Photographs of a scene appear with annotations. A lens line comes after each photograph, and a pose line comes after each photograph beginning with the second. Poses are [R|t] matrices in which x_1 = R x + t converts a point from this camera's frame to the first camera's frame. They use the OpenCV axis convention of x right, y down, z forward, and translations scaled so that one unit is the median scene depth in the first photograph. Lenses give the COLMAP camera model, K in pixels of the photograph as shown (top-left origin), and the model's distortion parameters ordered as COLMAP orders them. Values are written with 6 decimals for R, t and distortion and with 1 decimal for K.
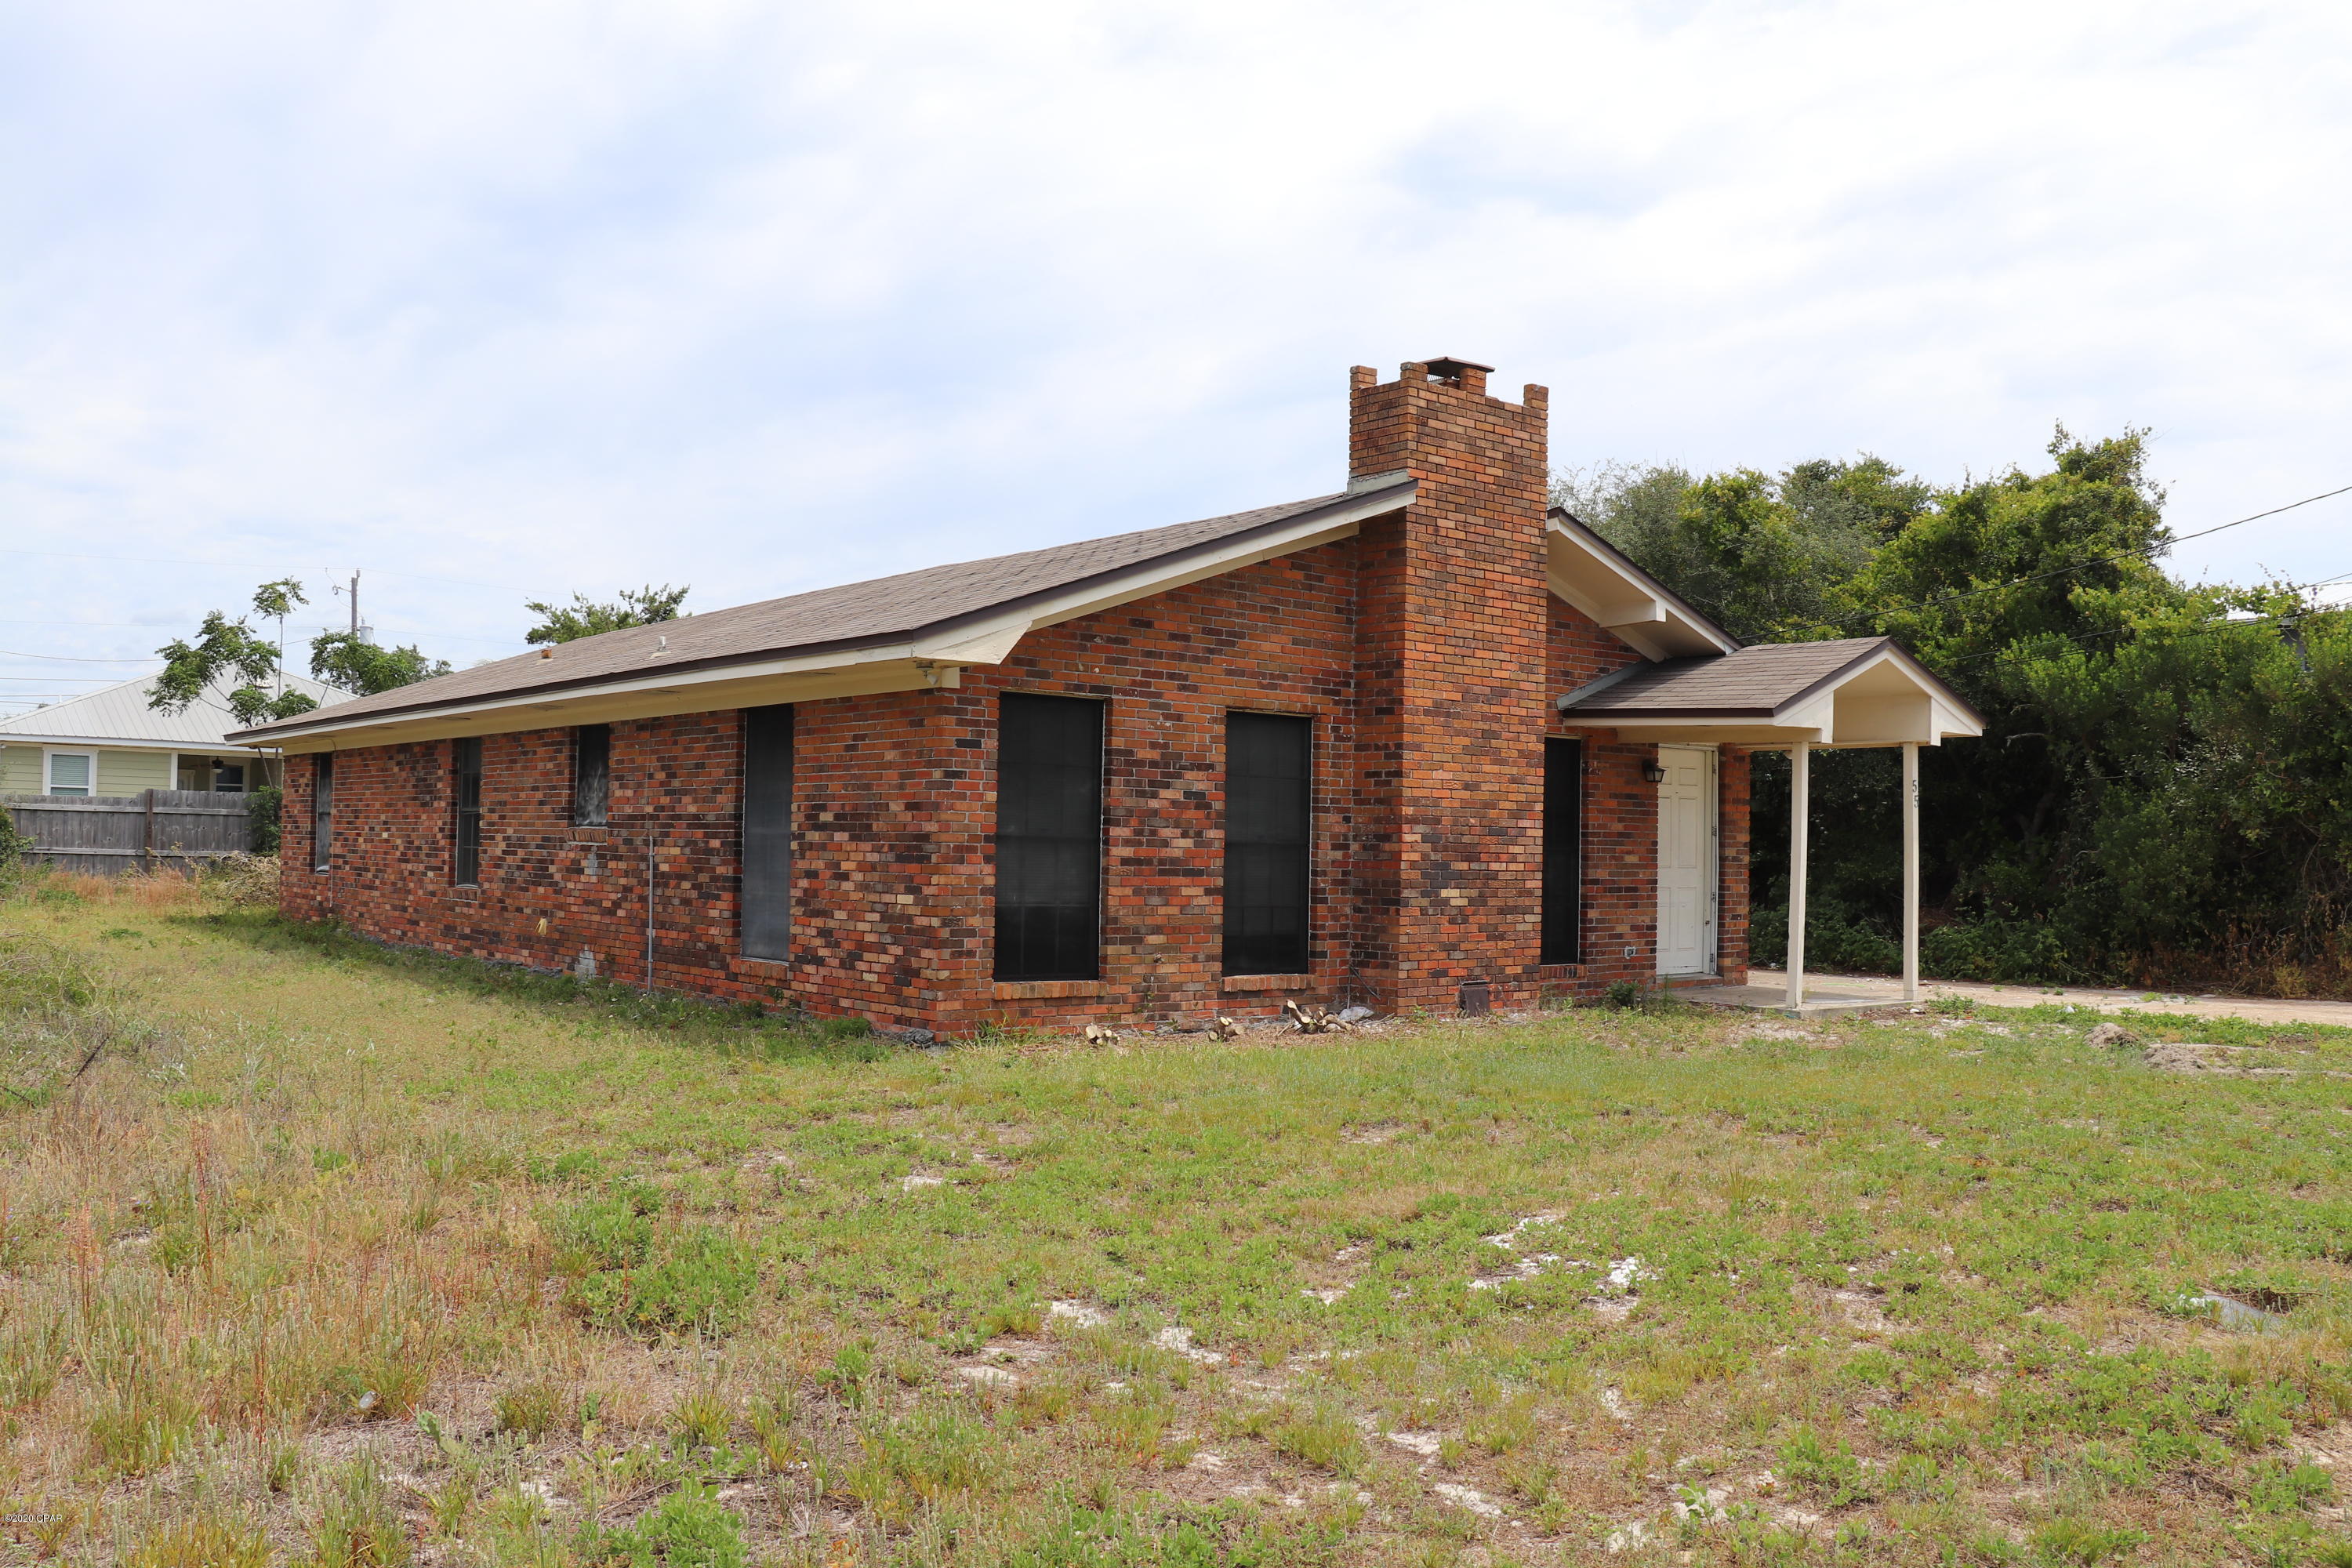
lens RADIAL K [[1951.9, 0, 1176.0], [0, 1951.9, 784.0], [0, 0, 1]] dist [-0.188474, 0.165869]
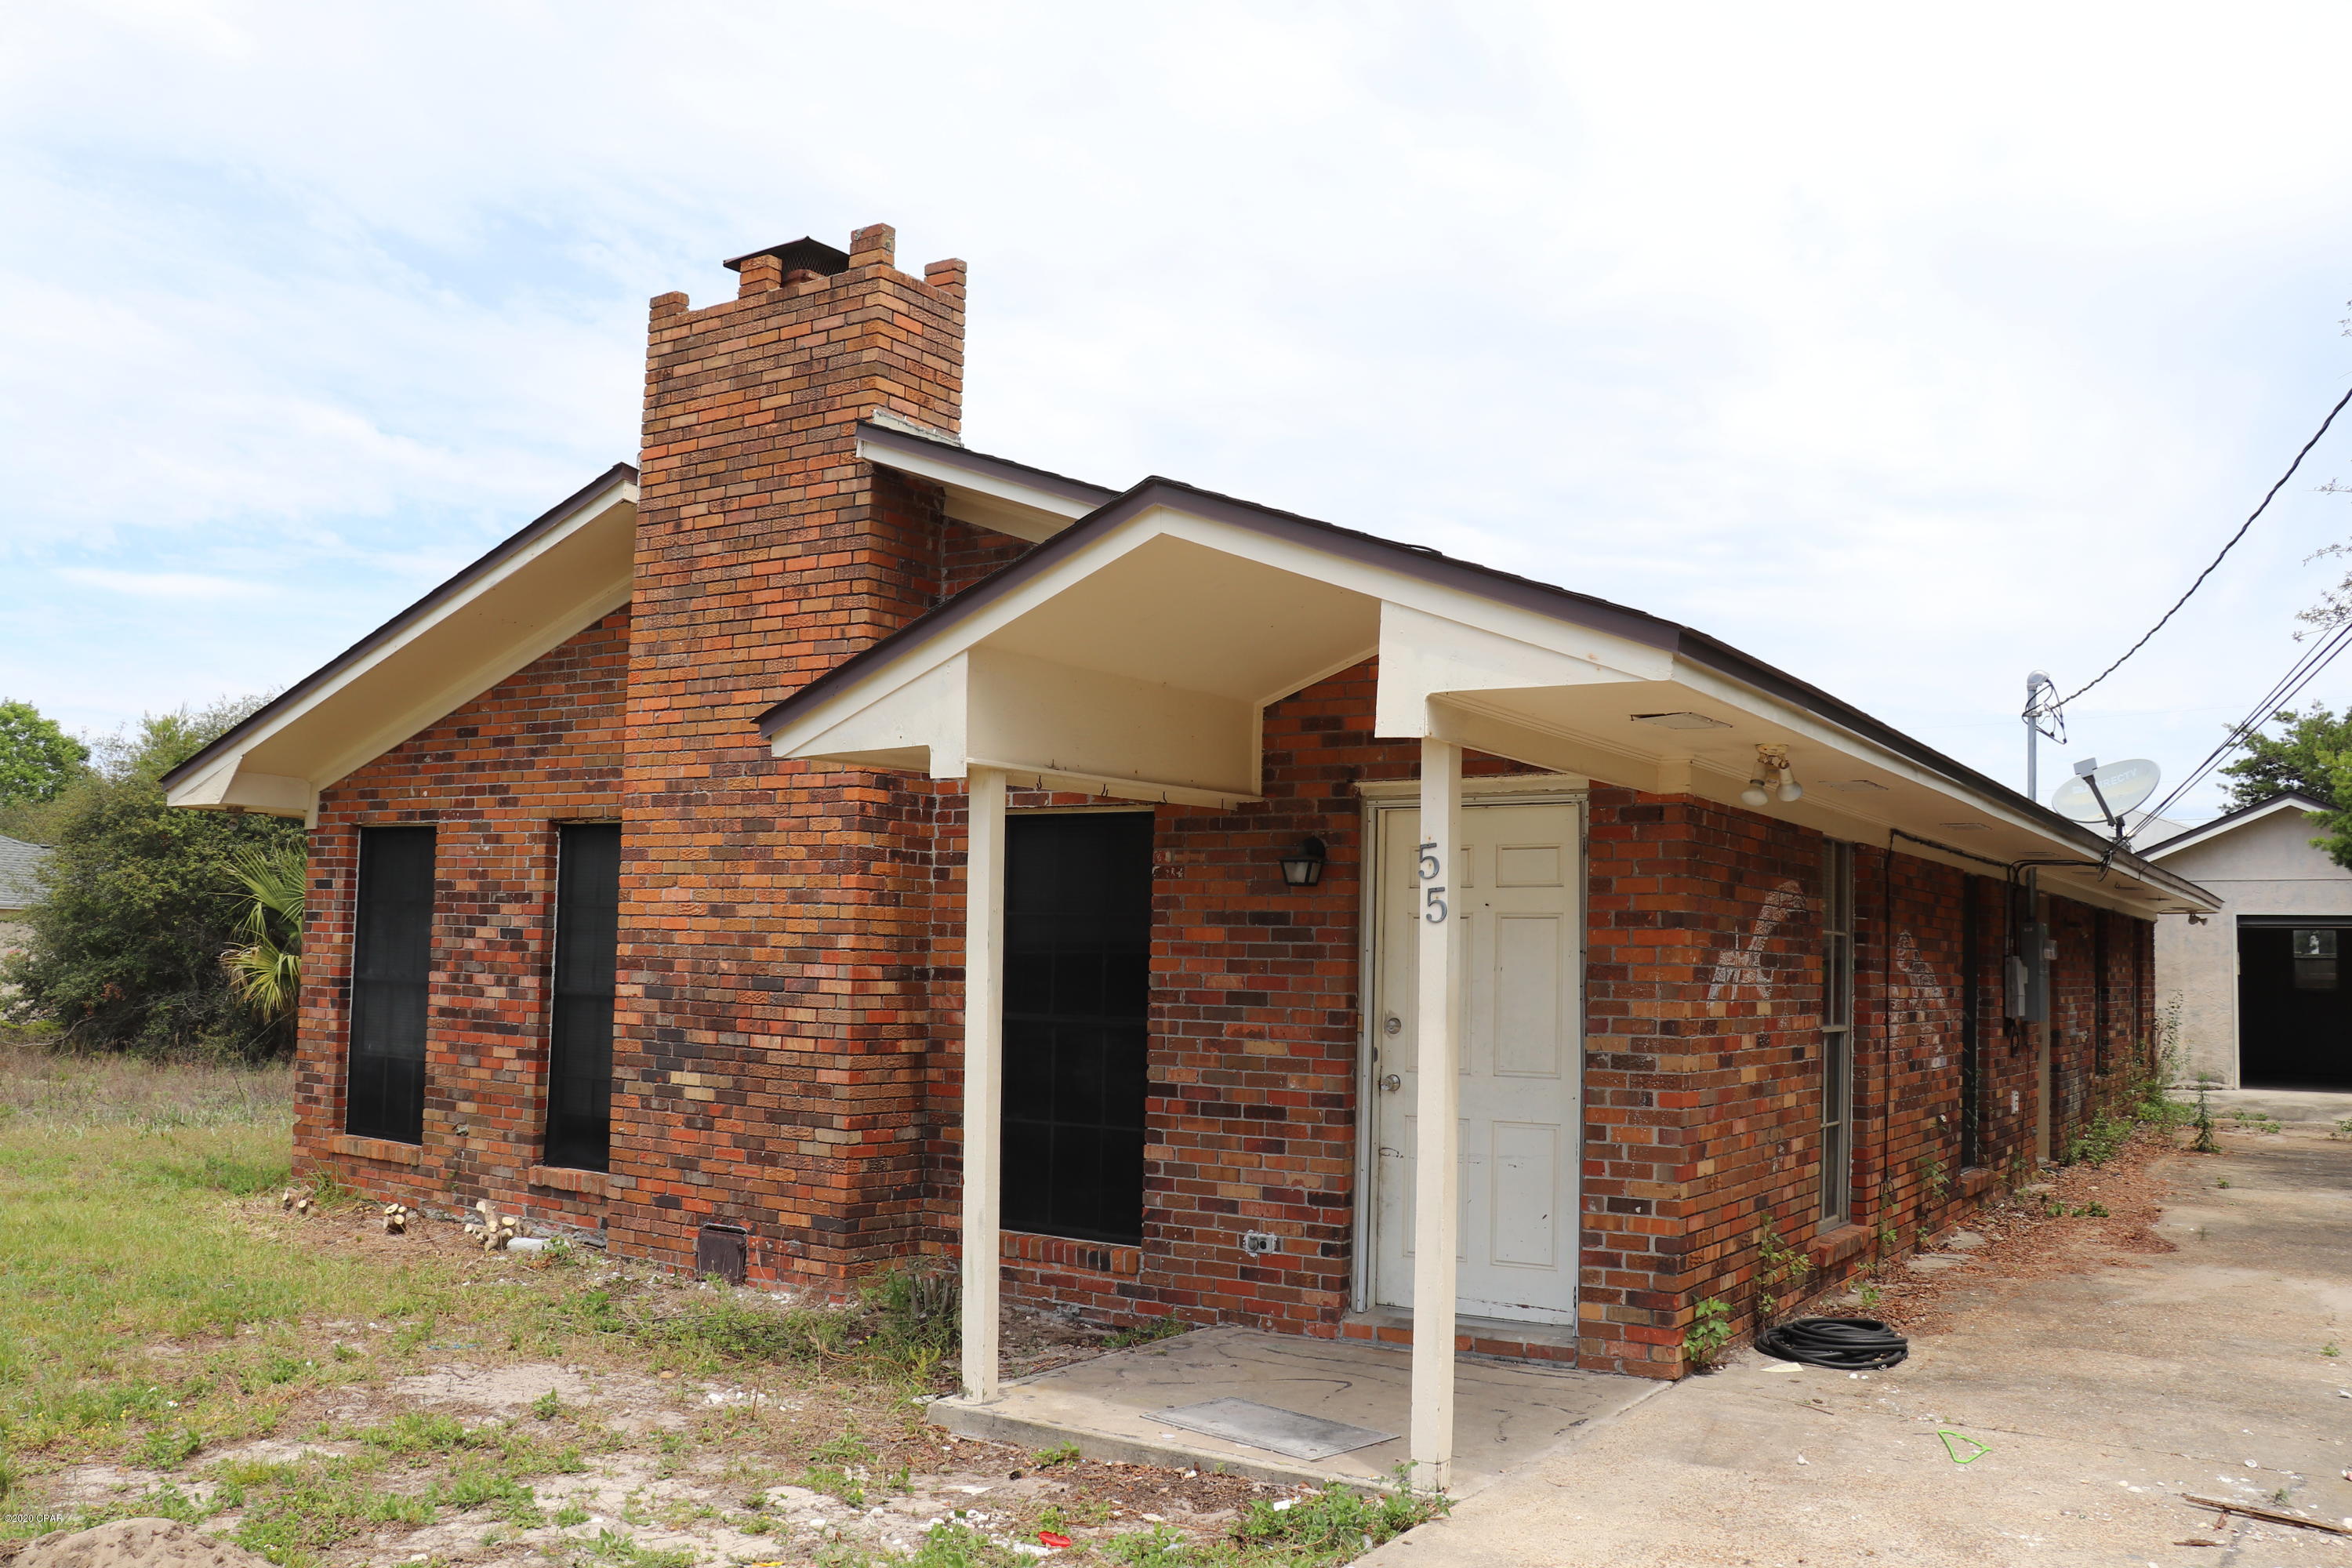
lens RADIAL K [[1951.9, 0, 1176.0], [0, 1951.9, 784.0], [0, 0, 1]] dist [-0.188474, 0.165869]
pose [[0.306798, -0.097796, -0.946737, 0.804658], [0.011705, 0.995020, -0.098990, 0.024464], [0.951703, 0.019288, 0.306415, 0.966588]]
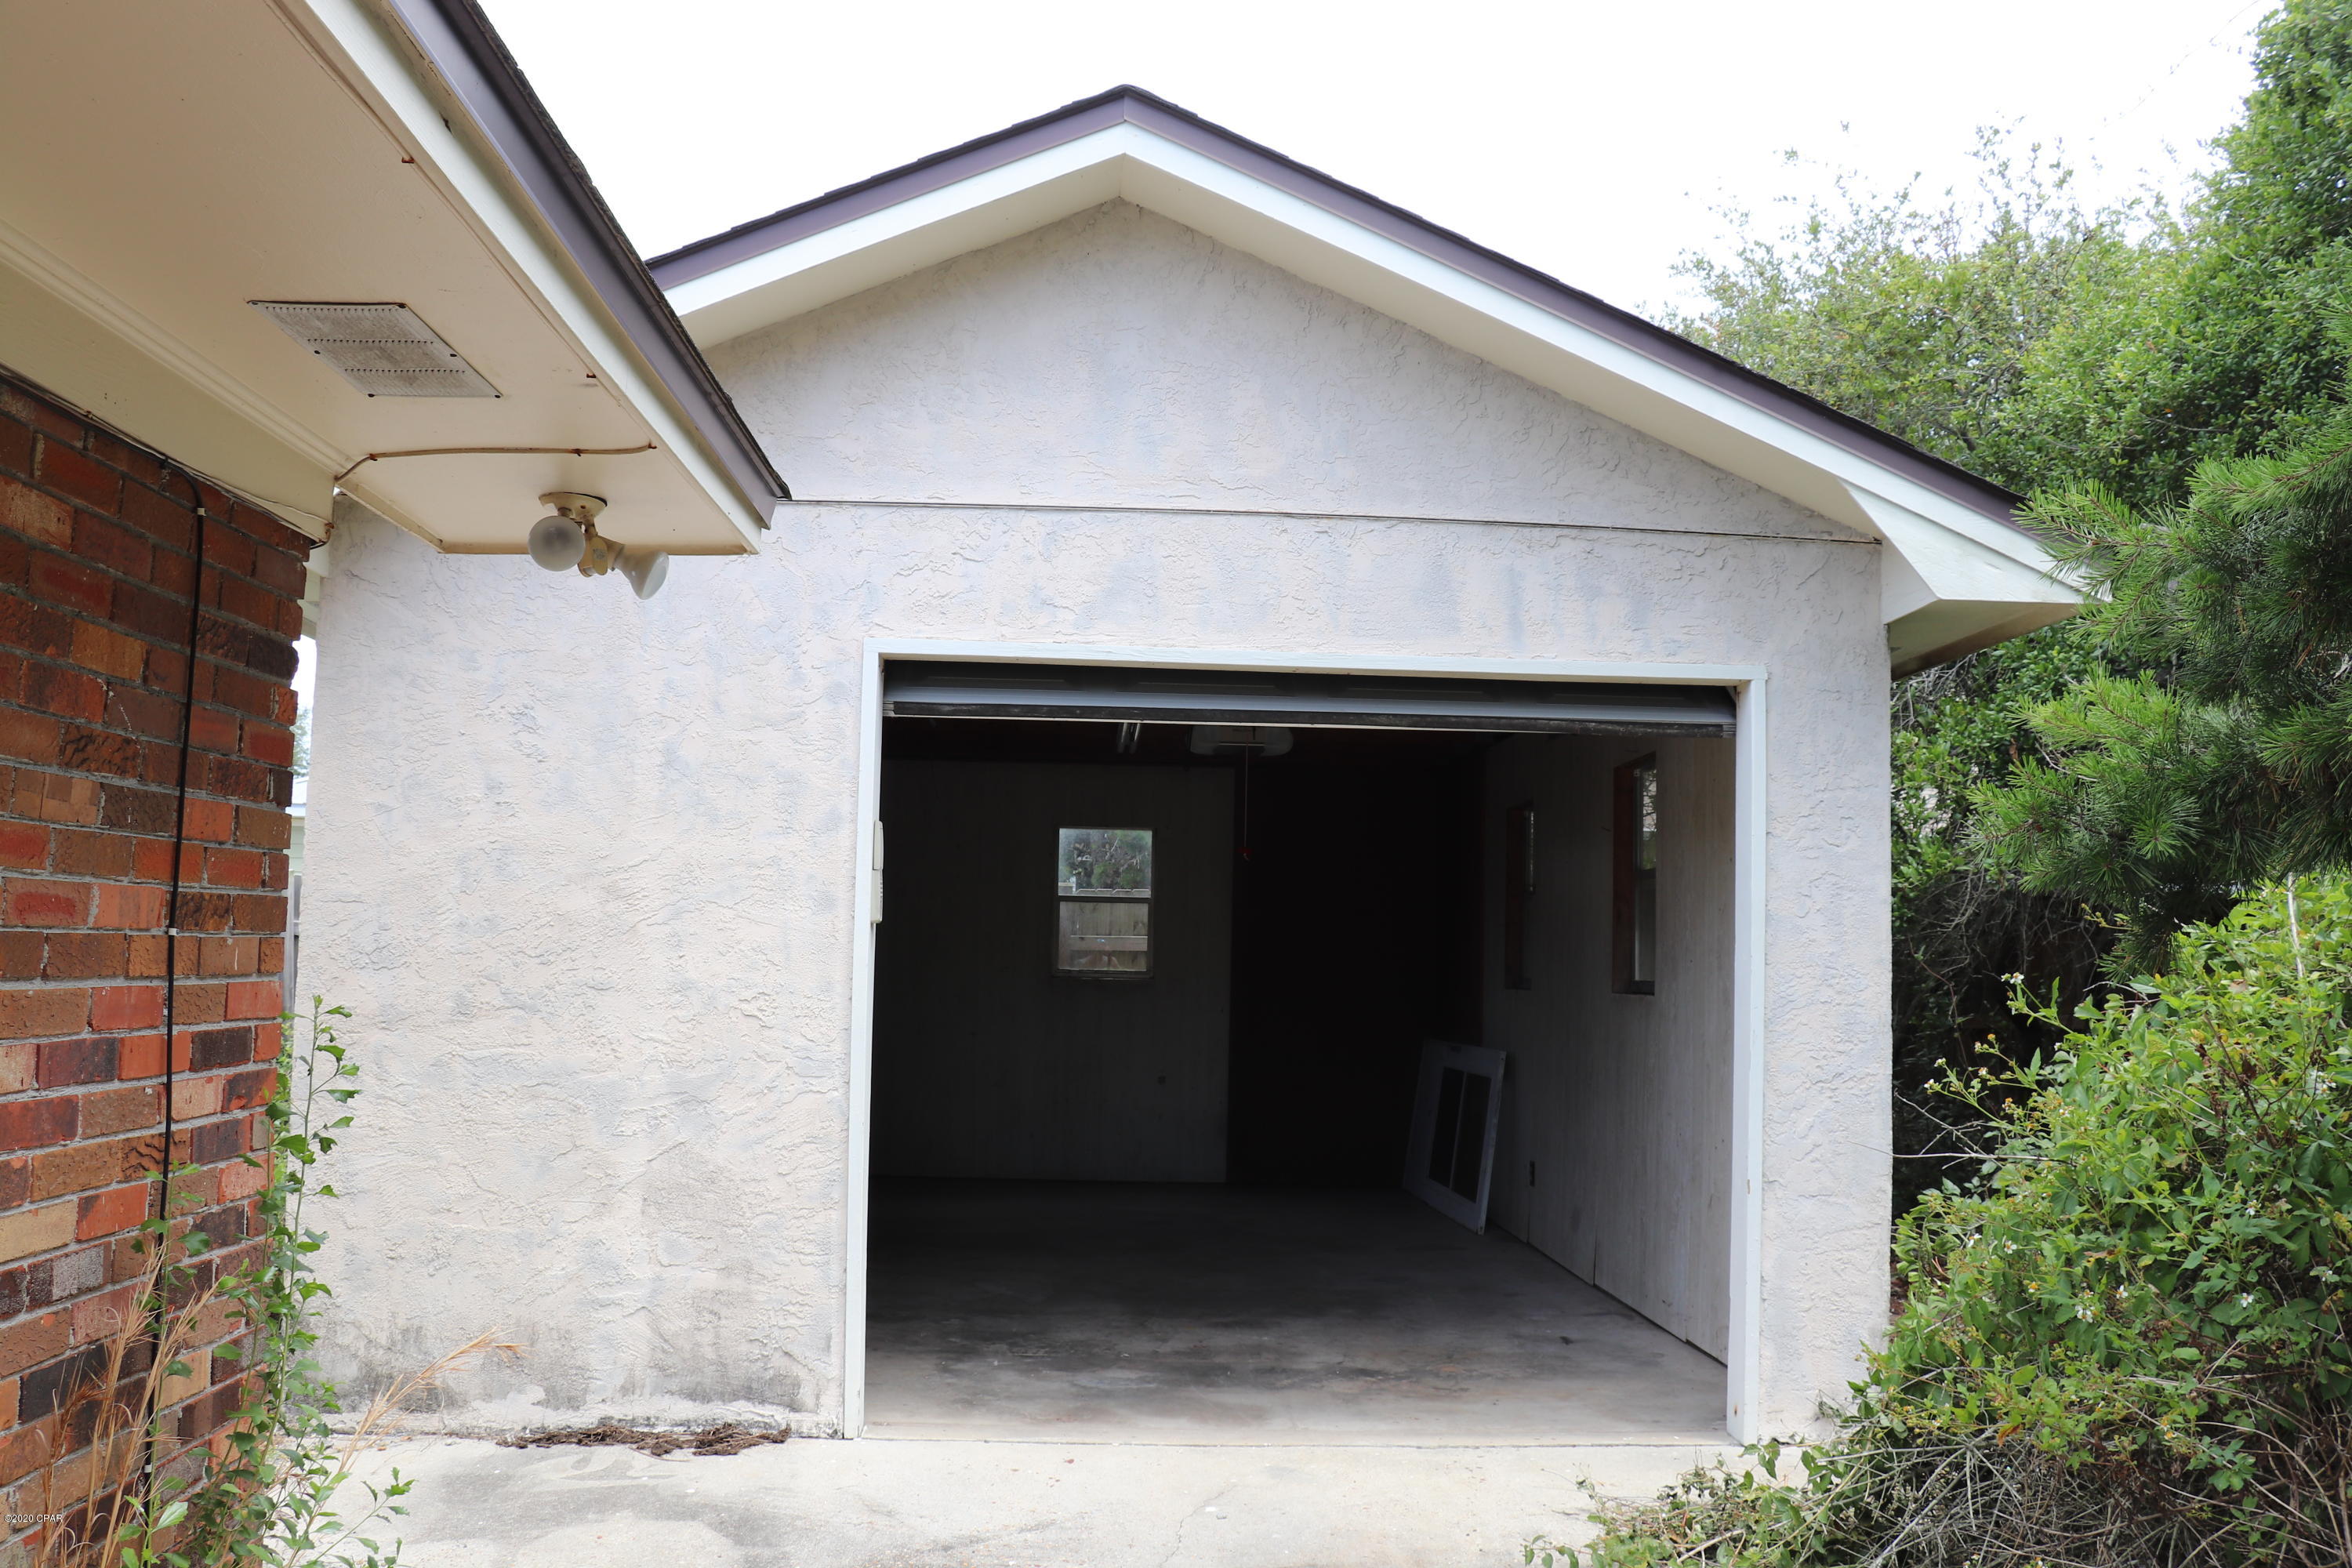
lens RADIAL K [[1951.9, 0, 1176.0], [0, 1951.9, 784.0], [0, 0, 1]] dist [-0.188474, 0.165869]
pose [[0.797245, -0.053399, -0.601289, -0.377461], [0.010956, 0.997196, -0.074031, 0.044822], [0.603556, 0.052433, 0.795595, 2.291432]]
